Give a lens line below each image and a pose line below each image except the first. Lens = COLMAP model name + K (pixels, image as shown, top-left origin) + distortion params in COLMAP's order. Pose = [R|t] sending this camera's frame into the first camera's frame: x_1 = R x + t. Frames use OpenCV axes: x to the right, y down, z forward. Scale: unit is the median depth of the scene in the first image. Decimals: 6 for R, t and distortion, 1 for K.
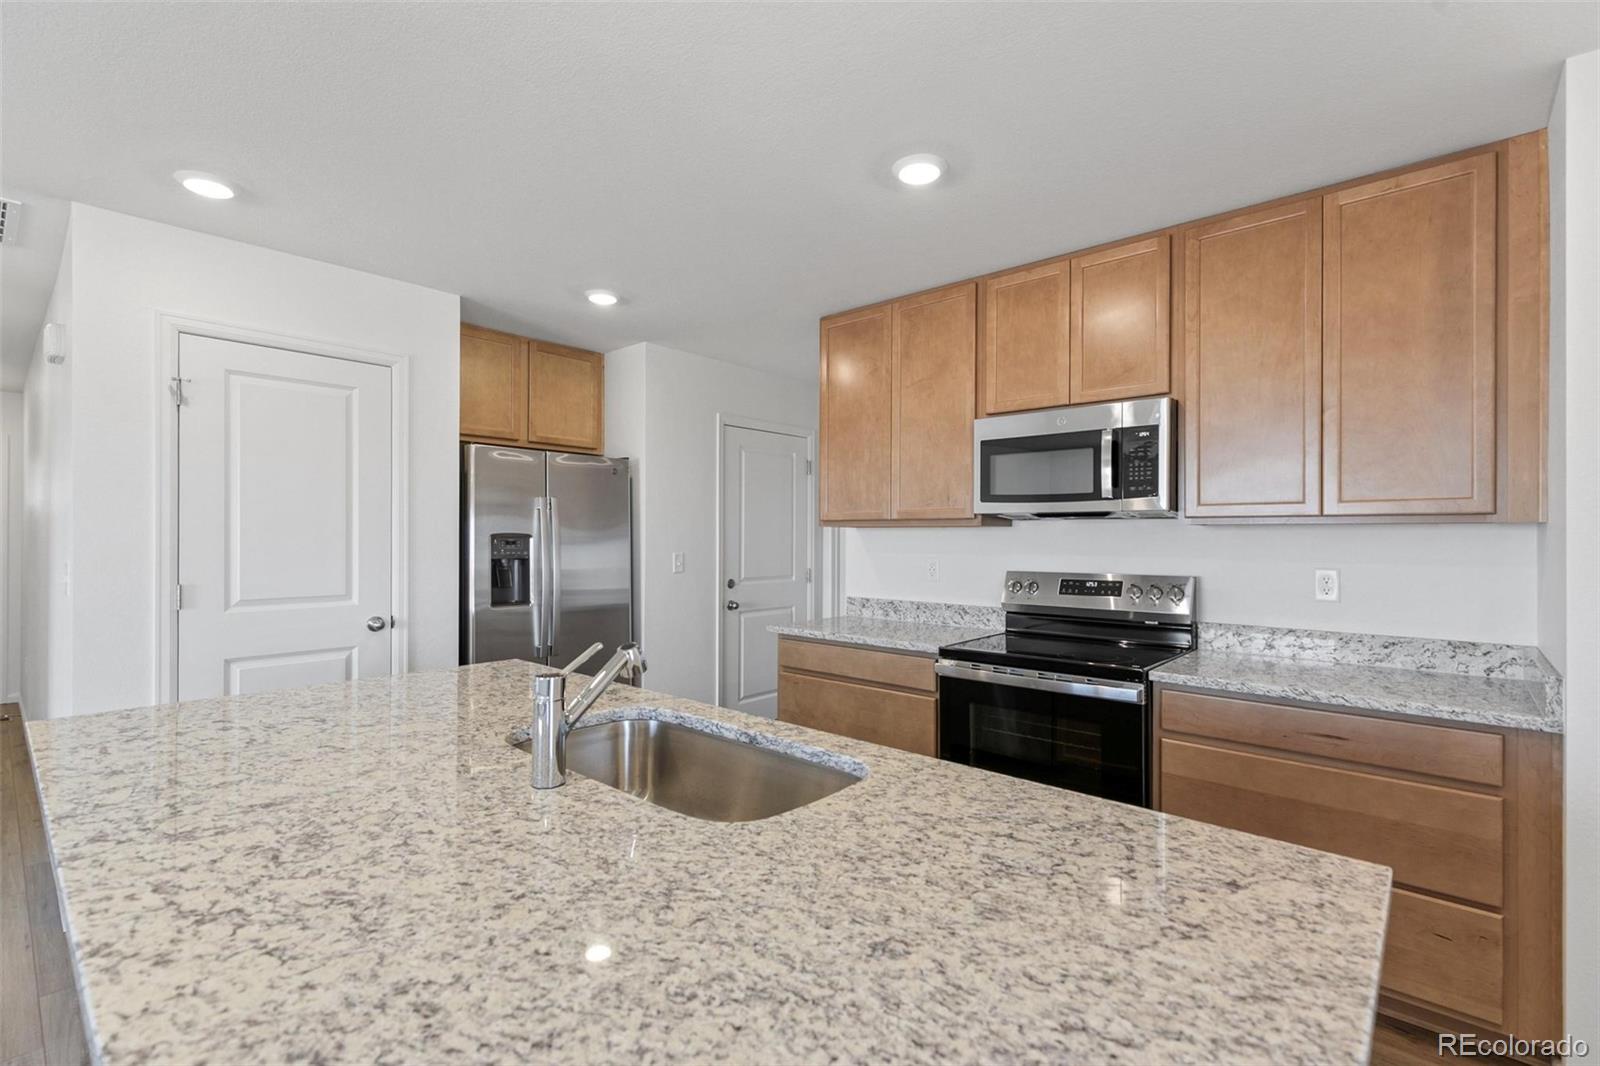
lens RADIAL K [[720.0, 0, 802.5], [0, 720.0, 535.4], [0, 0, 1]] dist [0.007469, -0.000542]
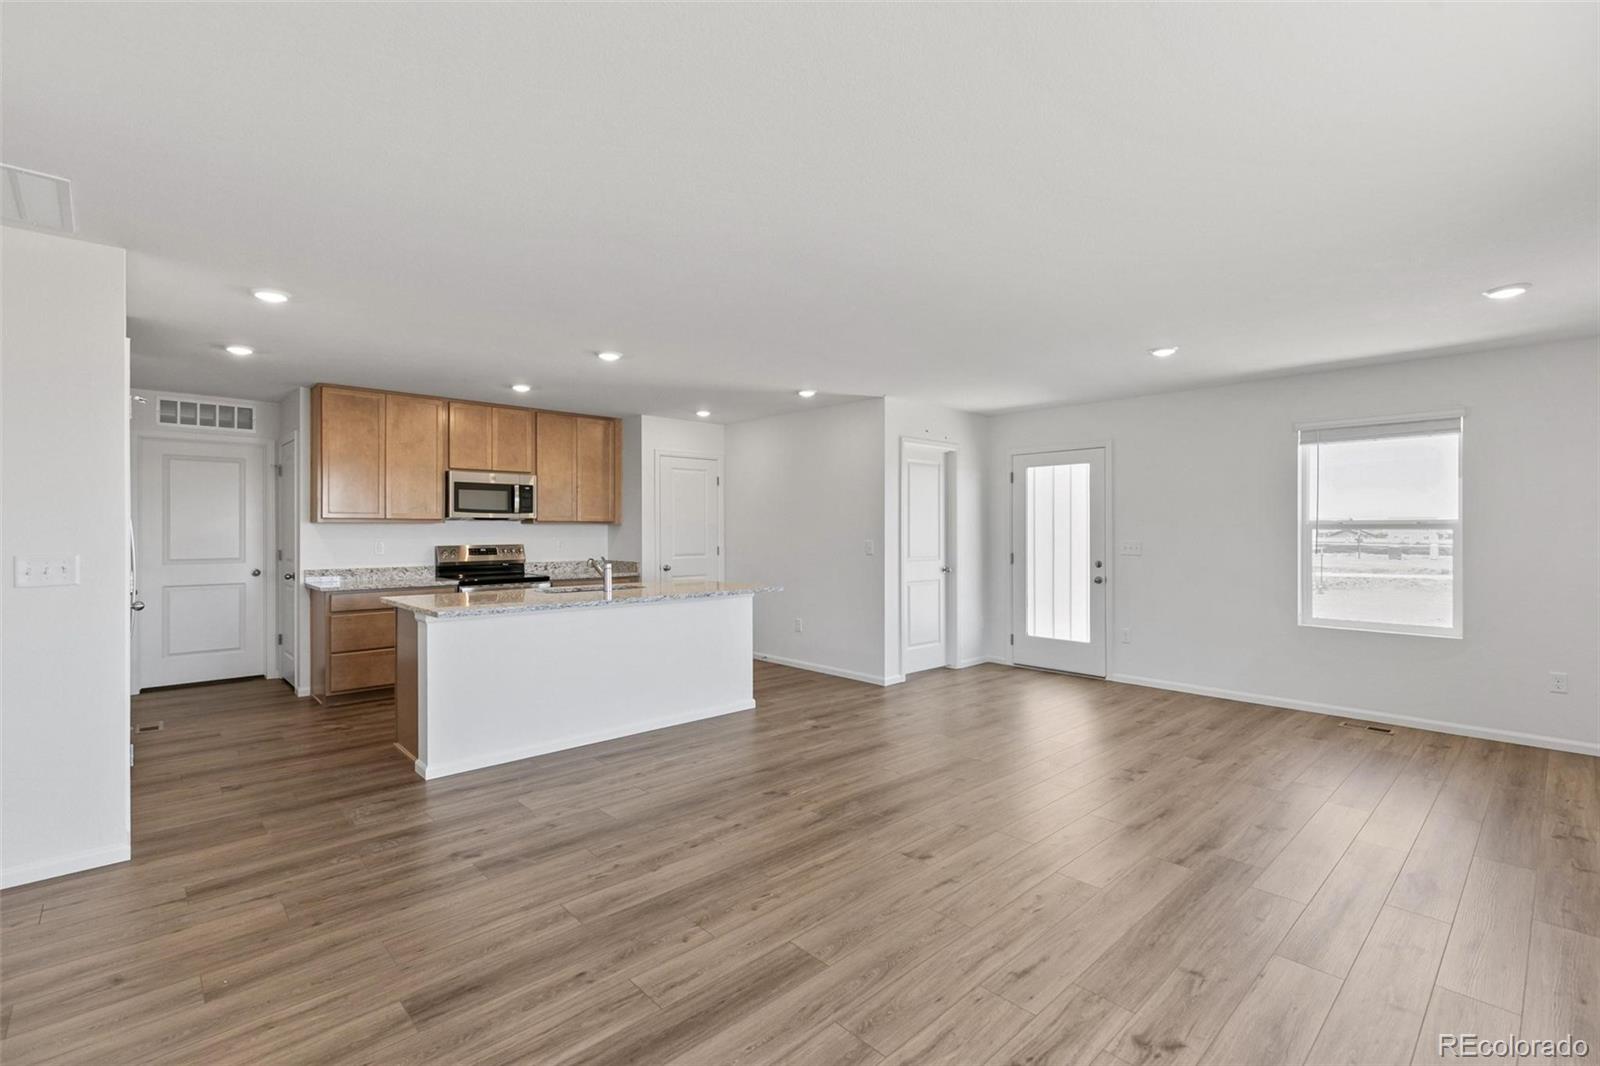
lens RADIAL K [[717.4, 0, 803.3], [0, 717.4, 528.4], [0, 0, 1]] dist [0.007786, -0.000463]
pose [[0.090659, -0.002398, 0.995879, -1.660708], [-0.001338, 0.999996, 0.002530, -0.005215], [-0.995881, -0.001561, 0.090655, -0.171306]]
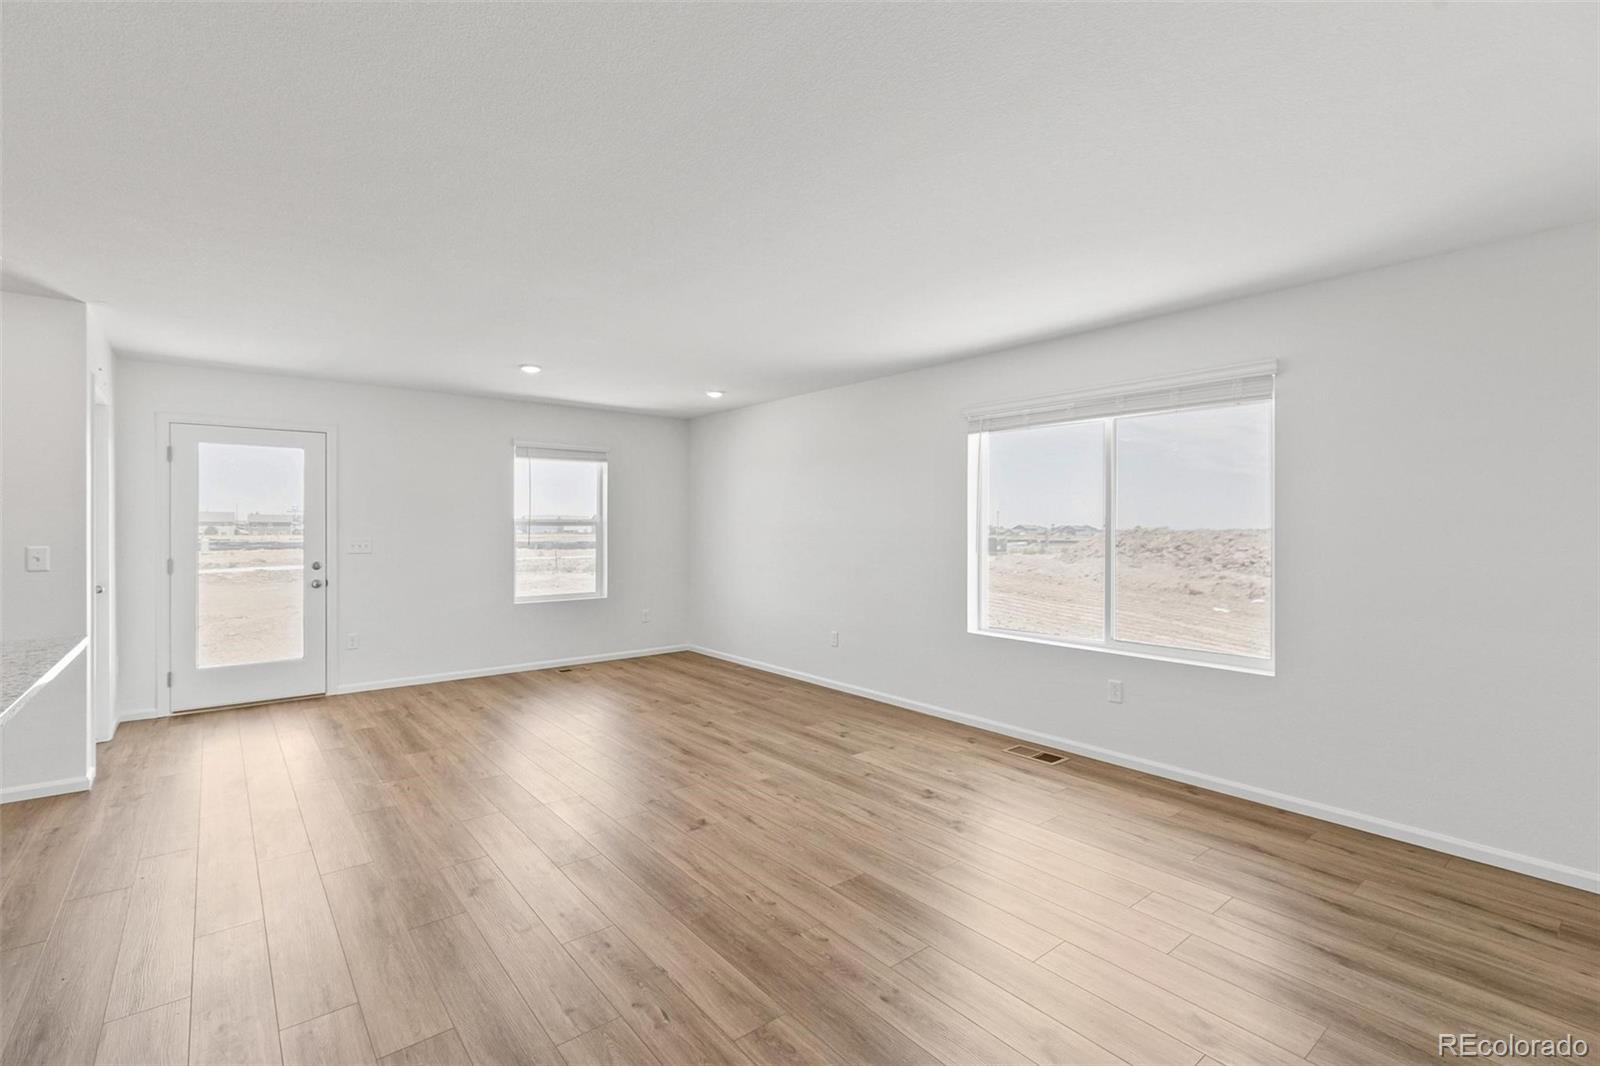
lens RADIAL K [[721.0, 0, 802.6], [0, 721.0, 530.1], [0, 0, 1]] dist [0.004910, 0.000109]
pose [[-0.987058, -0.005650, 0.160266, -1.014890], [-0.004792, 0.999972, 0.005740, -0.003963], [-0.160294, 0.004897, -0.987057, 0.770572]]
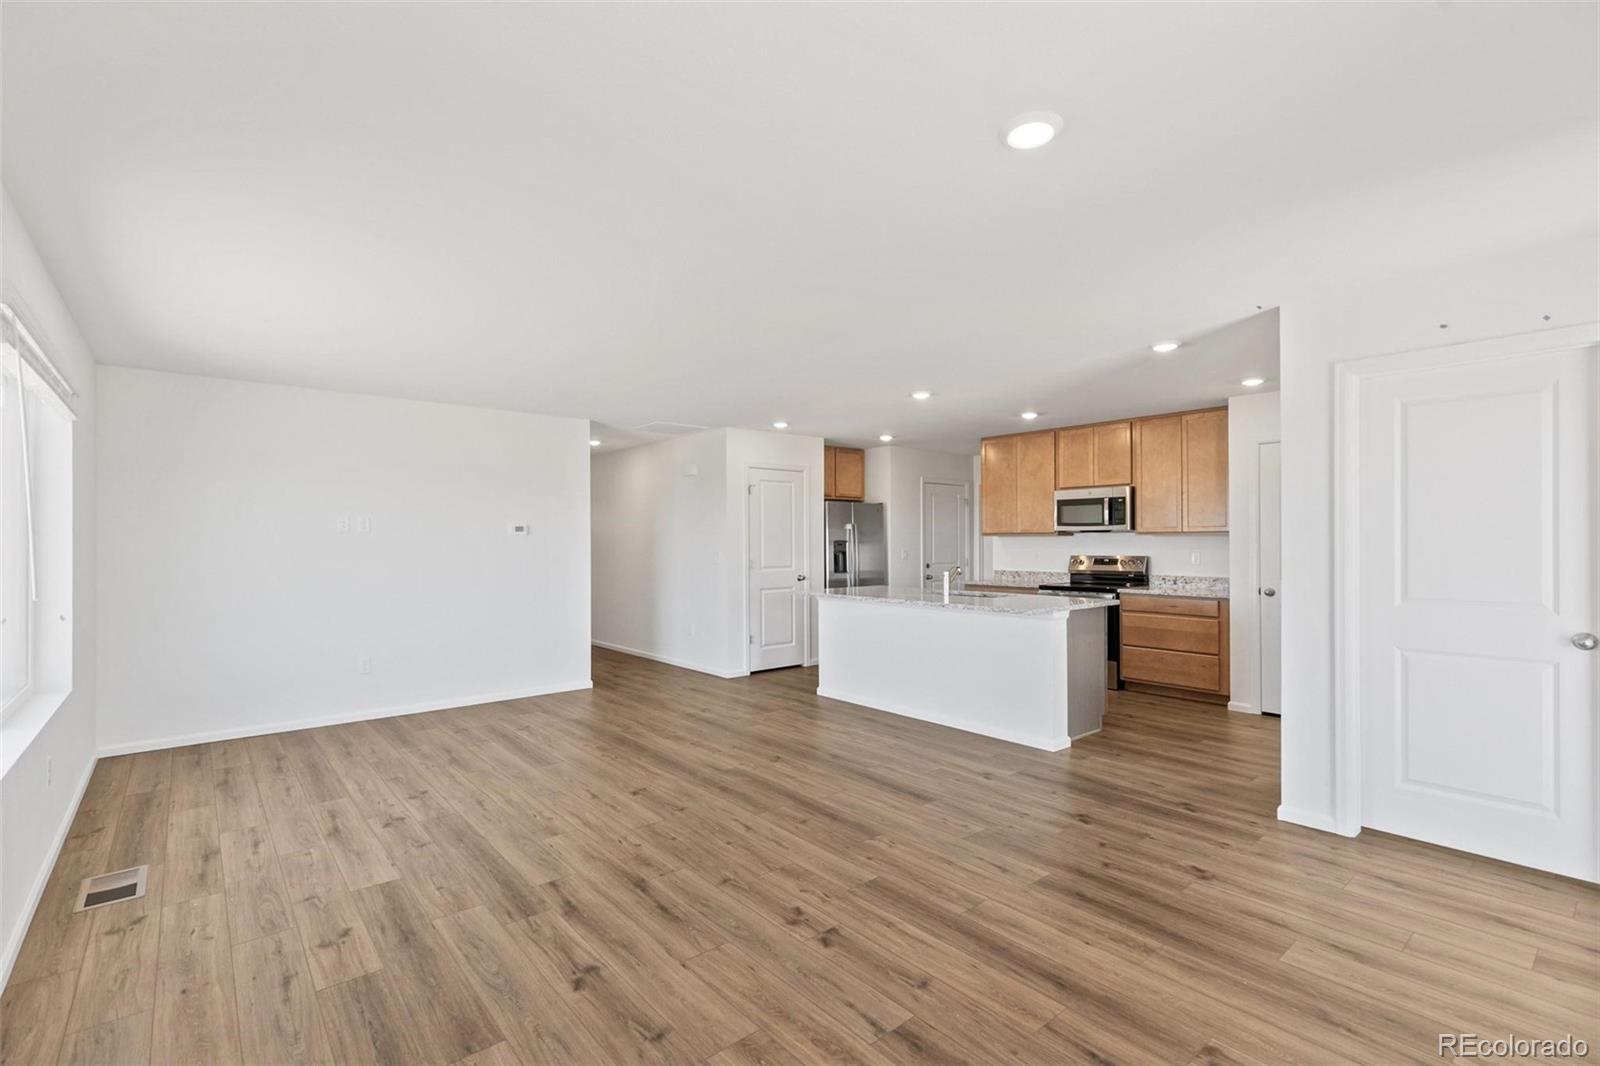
lens RADIAL K [[722.0, 0, 803.3], [0, 722.0, 540.6], [0, 0, 1]] dist [0.008766, -0.000319]
pose [[0.989875, -0.006951, -0.141769, -0.236925], [0.007030, 0.999975, 0.000057, -0.003738], [0.141765, -0.001053, 0.989900, -1.439255]]
